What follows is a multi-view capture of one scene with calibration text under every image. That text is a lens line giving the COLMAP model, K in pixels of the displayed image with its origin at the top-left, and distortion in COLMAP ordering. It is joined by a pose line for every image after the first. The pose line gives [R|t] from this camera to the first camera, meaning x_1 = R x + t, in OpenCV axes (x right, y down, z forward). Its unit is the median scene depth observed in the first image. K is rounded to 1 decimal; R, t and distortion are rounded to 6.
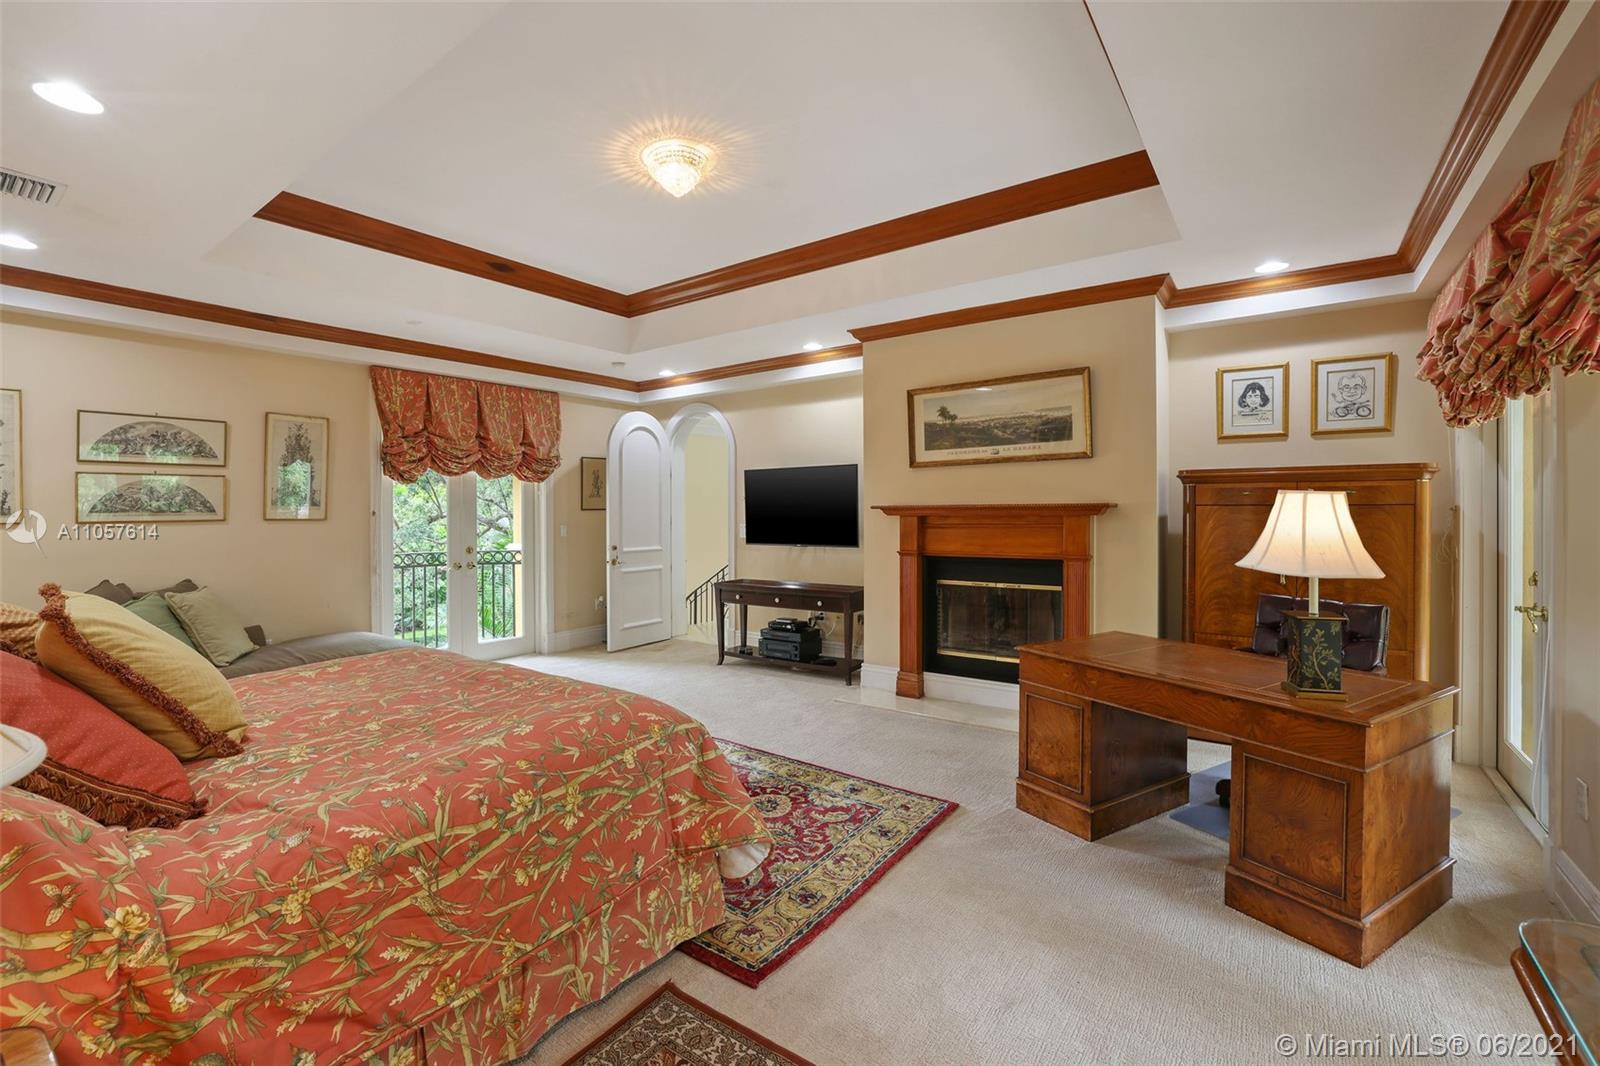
lens RADIAL K [[695.5, 0, 797.1], [0, 695.5, 512.1], [0, 0, 1]] dist [-0.040643, 0.012949]
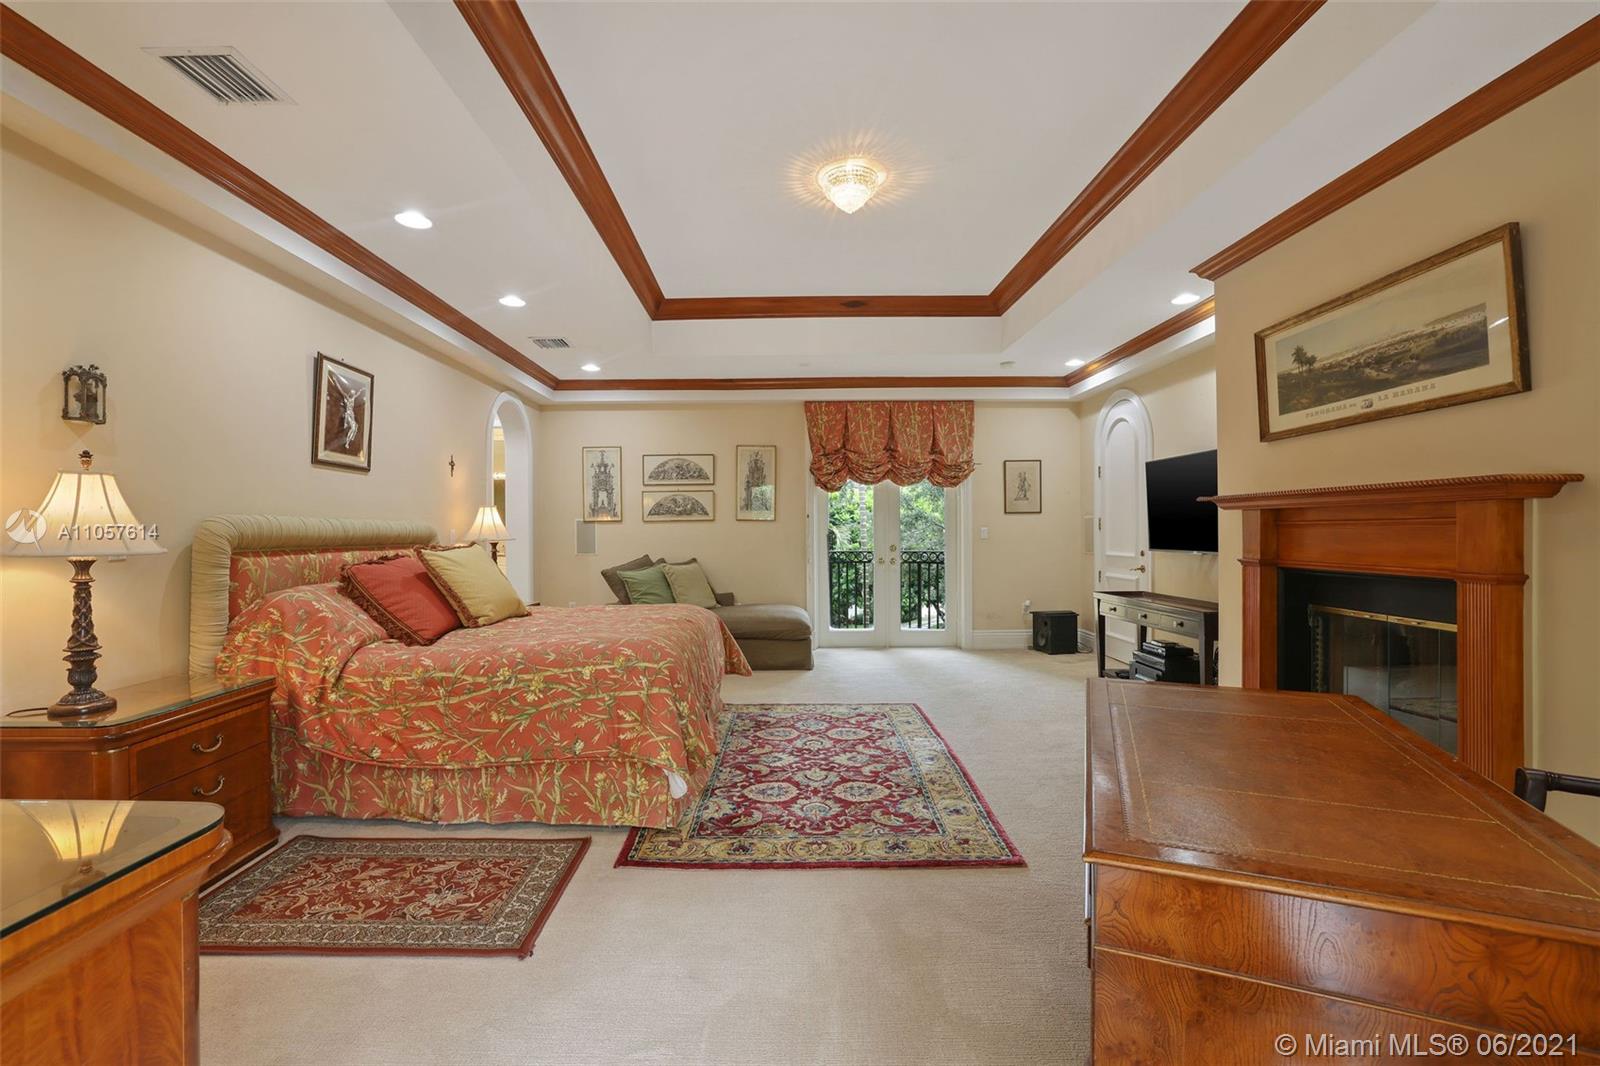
lens RADIAL K [[703.3, 0, 773.3], [0, 703.3, 527.3], [0, 0, 1]] dist [-0.061739, 0.028856]
pose [[0.574317, 0.001554, -0.818632, 0.501767], [-0.000786, 0.999999, 0.001347, 0.025174], [0.818633, -0.000130, 0.574317, 0.214793]]
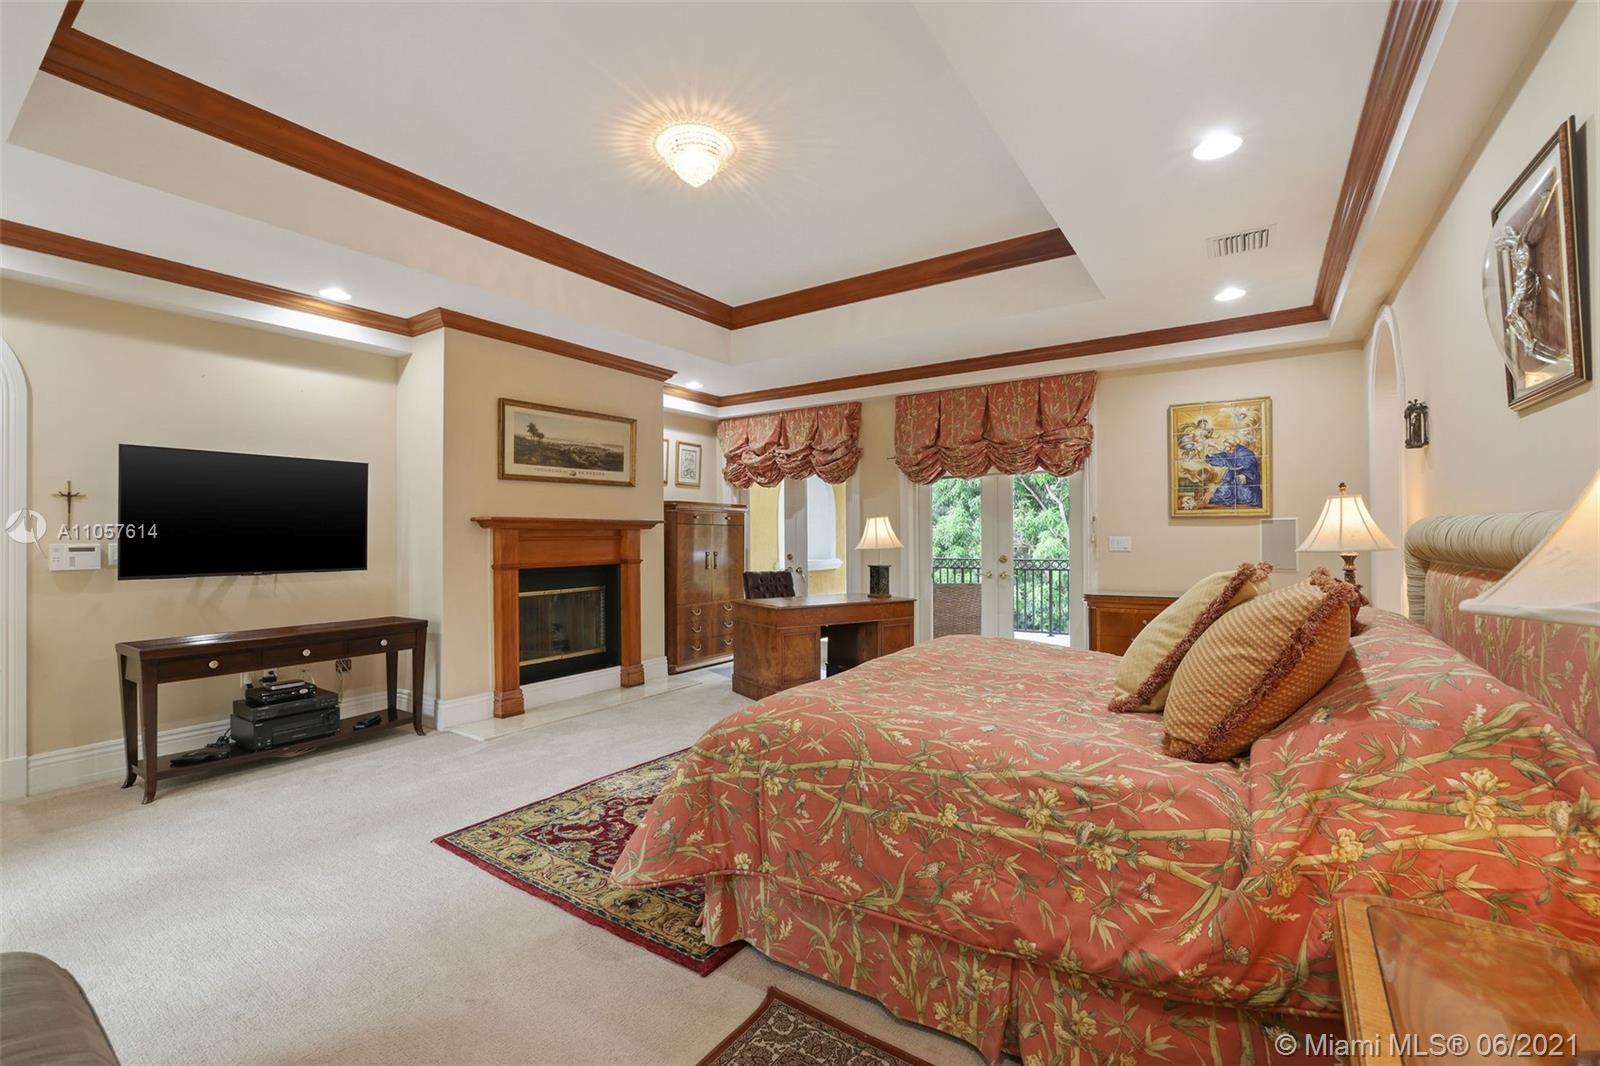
lens RADIAL K [[682.5, 0, 773.4], [0, 682.5, 535.4], [0, 0, 1]] dist [-0.036277, 0.000043]
pose [[-0.001606, 0.009555, 0.999953, -0.866019], [0.008257, 0.999920, -0.009541, 0.029484], [-0.999965, 0.008241, -0.001684, 0.699931]]
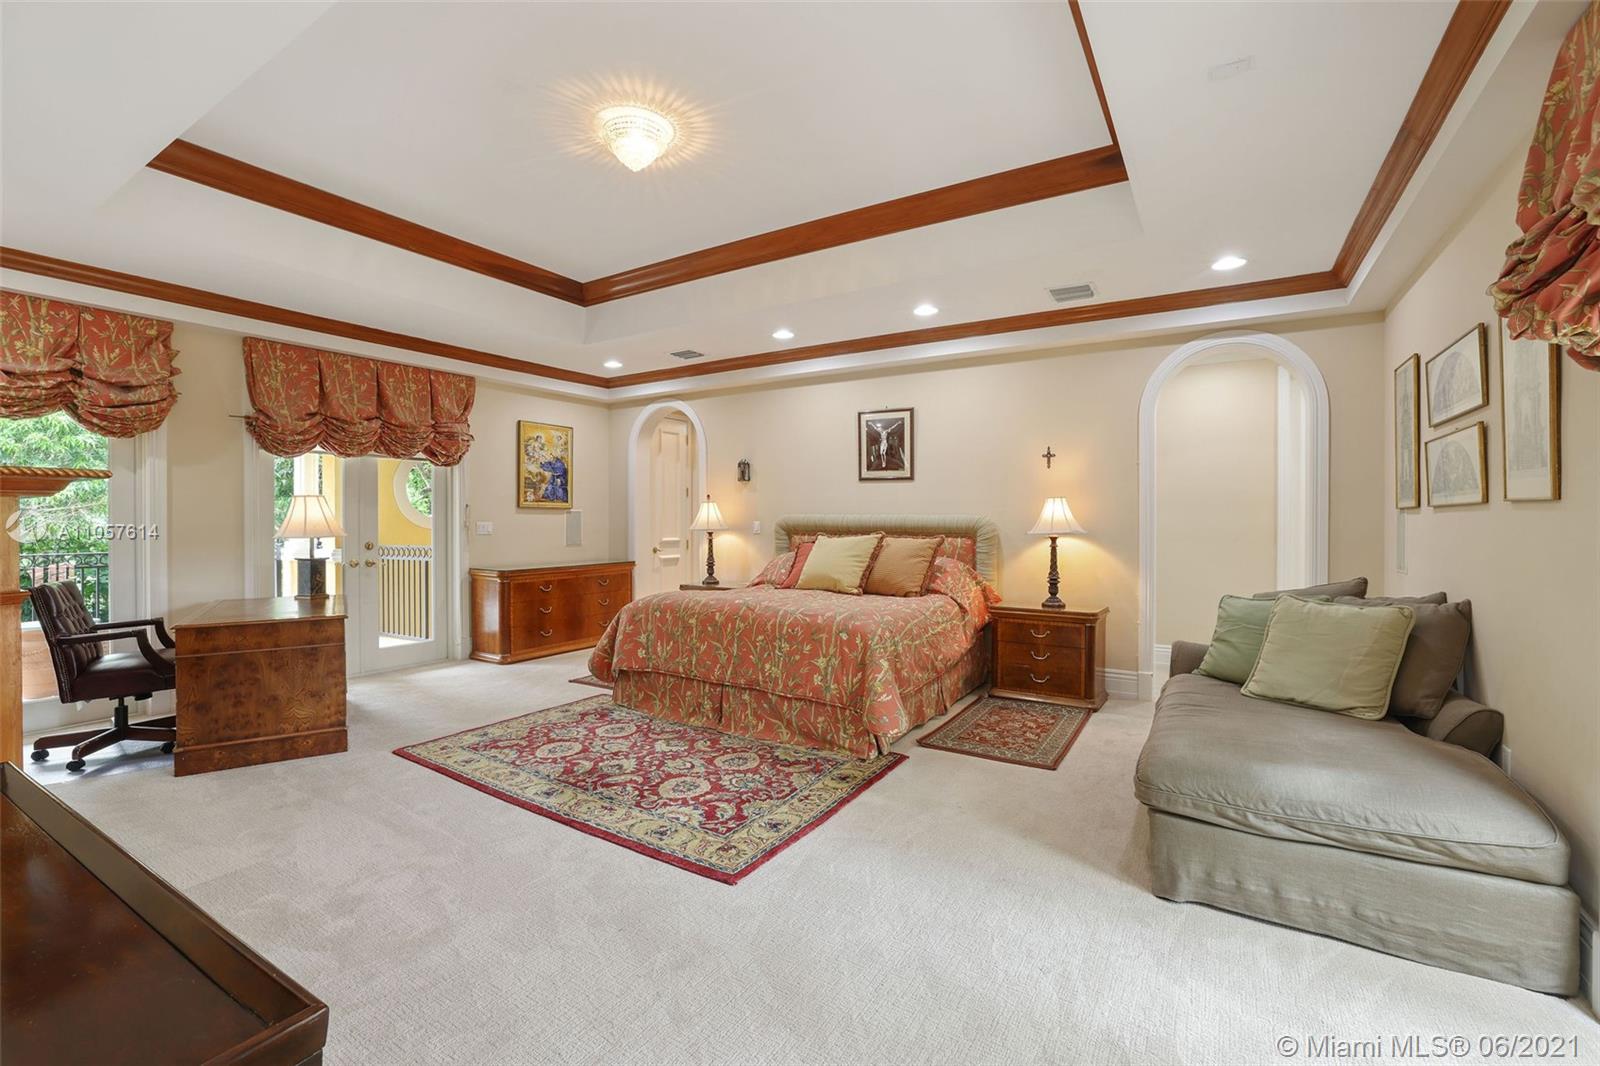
lens RADIAL K [[691.1, 0, 800.0], [0, 691.1, 533.0], [0, 0, 1]] dist [-0.036610, 0.000118]
pose [[-0.998261, 0.007492, -0.058463, -0.273418], [0.006171, 0.999722, 0.022741, 0.020070], [0.058617, 0.022341, -0.998031, 1.530085]]
